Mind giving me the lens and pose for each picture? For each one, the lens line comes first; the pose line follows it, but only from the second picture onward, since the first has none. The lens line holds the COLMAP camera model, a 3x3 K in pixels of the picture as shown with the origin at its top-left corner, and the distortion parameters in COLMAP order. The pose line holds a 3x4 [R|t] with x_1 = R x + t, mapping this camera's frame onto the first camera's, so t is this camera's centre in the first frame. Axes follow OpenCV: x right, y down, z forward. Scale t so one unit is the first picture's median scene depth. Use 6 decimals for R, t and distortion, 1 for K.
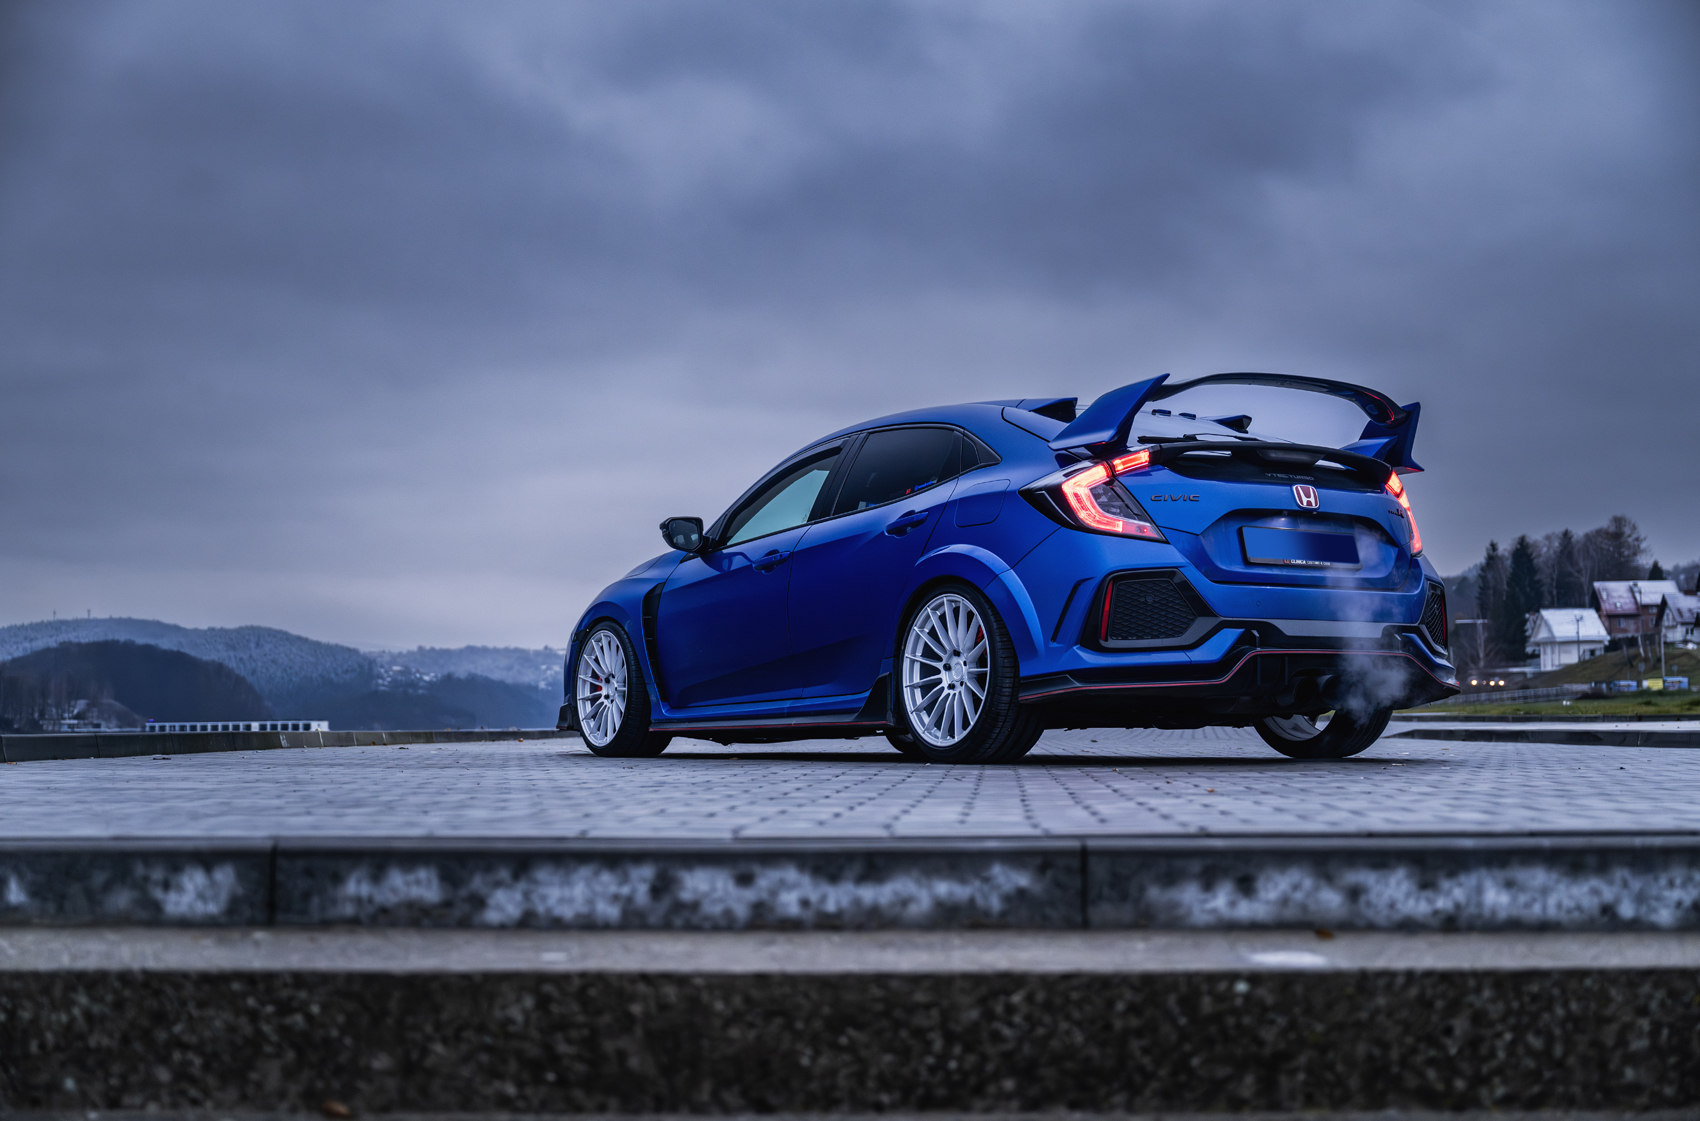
lens RADIAL K [[2078.1, 0, 858.3], [0, 2078.1, 533.6], [0, 0, 1]] dist [-0.005931, -0.017422]
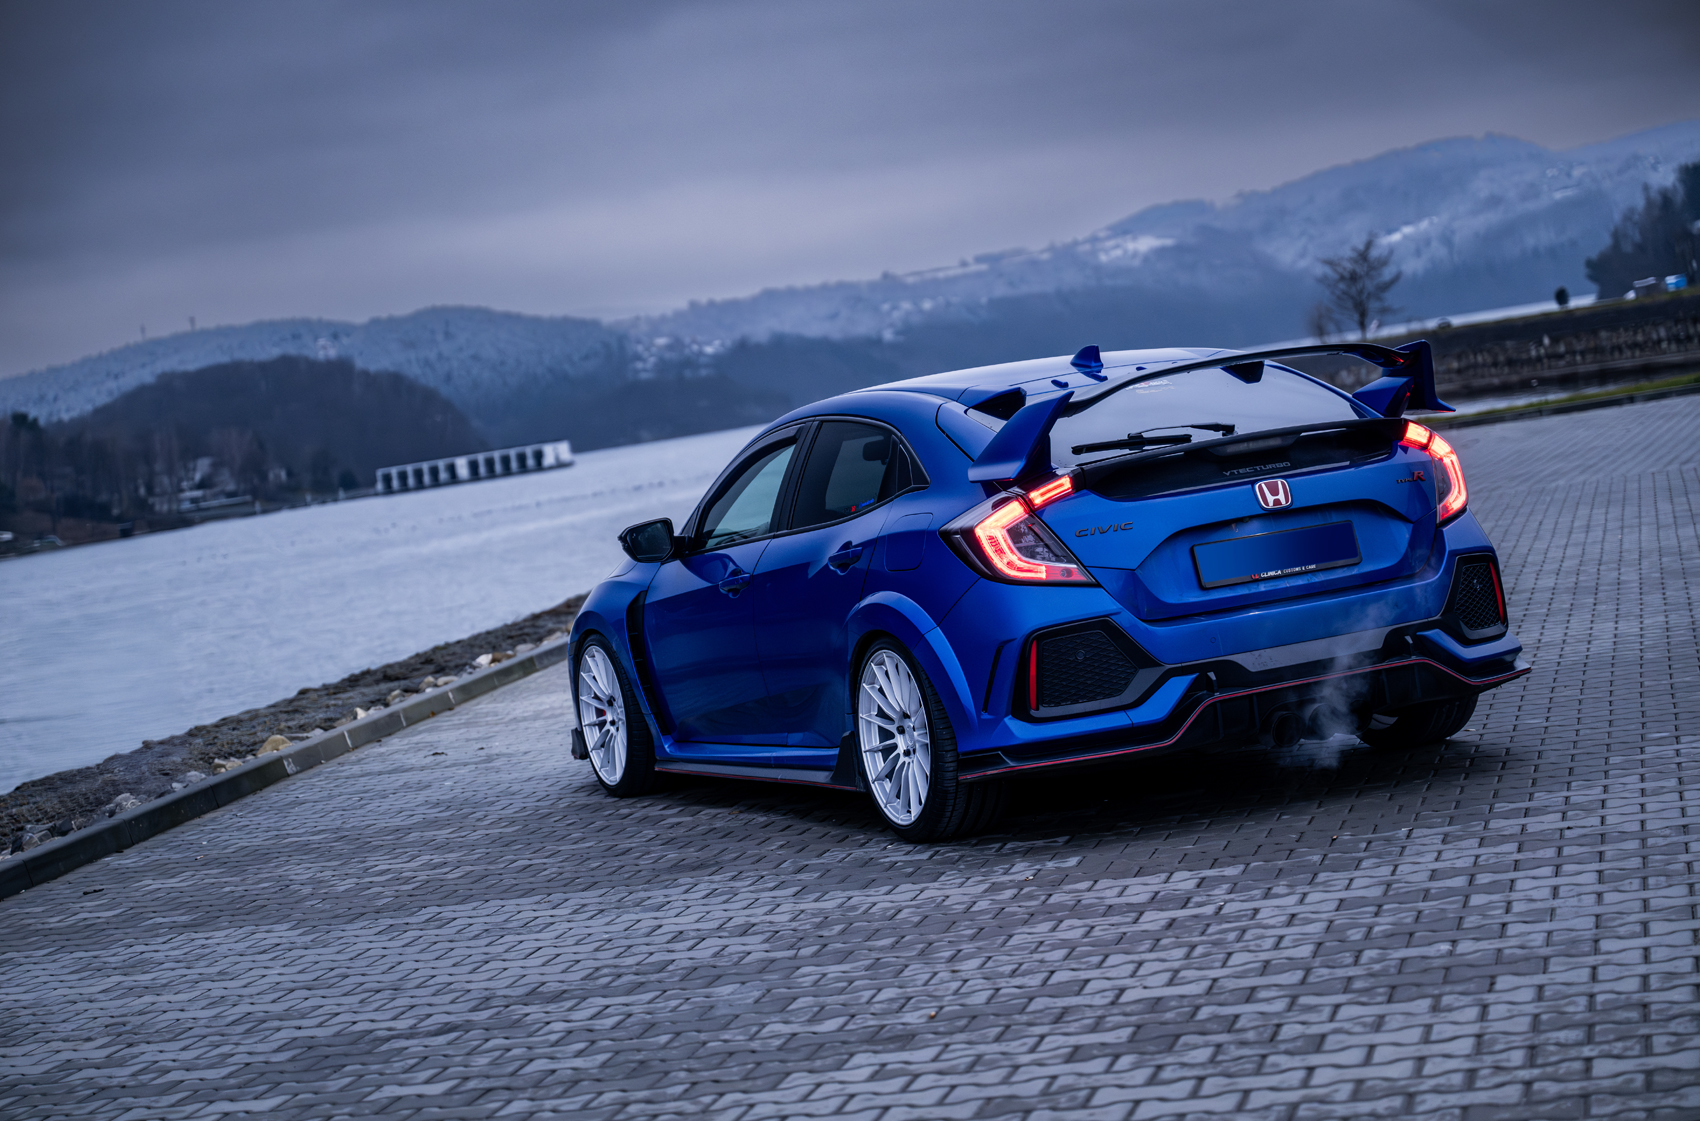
lens RADIAL K [[3342.0, 0, 851.6], [0, 3342.0, 498.7], [0, 0, 1]] dist [-0.012513, 0.060952]
pose [[0.976690, -0.130823, -0.170183, 0.275429], [0.152411, 0.980927, 0.120636, -0.203402], [0.151155, -0.143761, 0.978000, -0.351695]]
